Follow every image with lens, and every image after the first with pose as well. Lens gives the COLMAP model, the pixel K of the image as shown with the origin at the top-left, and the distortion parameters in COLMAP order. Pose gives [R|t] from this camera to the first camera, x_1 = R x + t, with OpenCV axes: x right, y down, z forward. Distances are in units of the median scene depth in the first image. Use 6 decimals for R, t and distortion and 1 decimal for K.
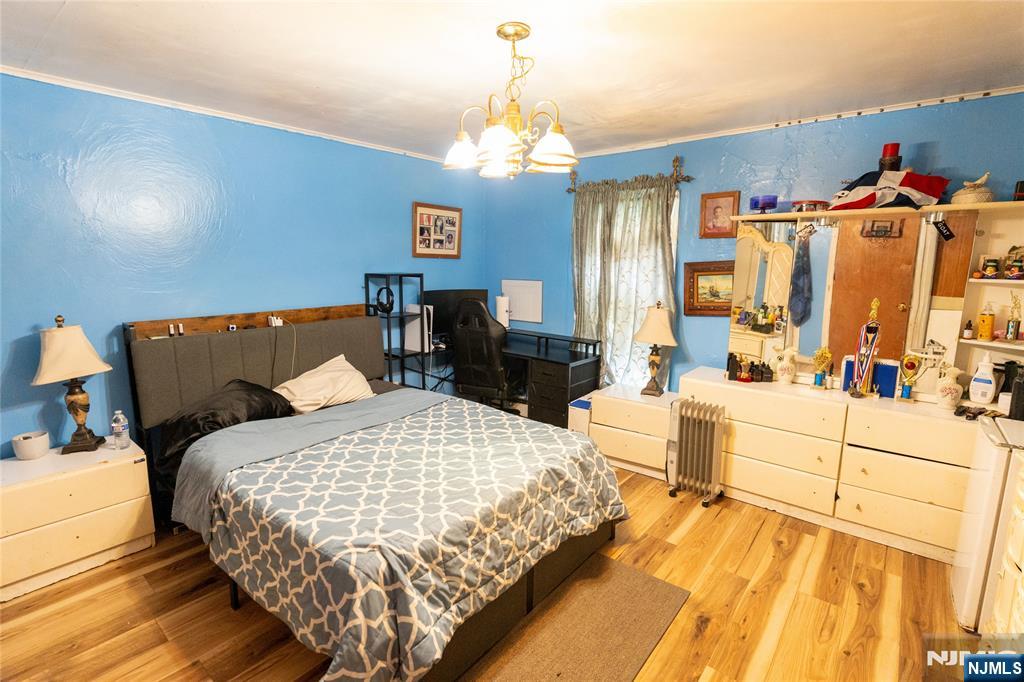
lens RADIAL K [[480.9, 0, 514.9], [0, 480.9, 347.1], [0, 0, 1]] dist [0.002016, 0.000746]
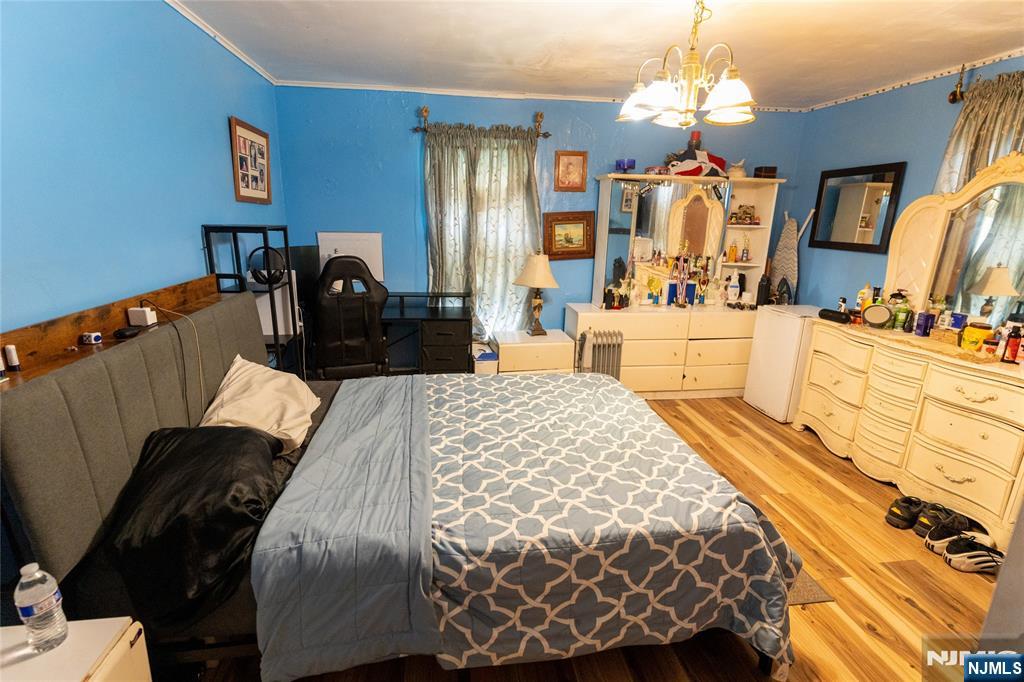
lens RADIAL K [[480.9, 0, 514.9], [0, 480.9, 347.1], [0, 0, 1]] dist [0.002016, 0.000746]
pose [[0.675114, -0.190318, 0.712742, -0.628645], [0.118768, 0.981586, 0.149608, -0.052265], [-0.728090, -0.016351, 0.685286, 0.323221]]
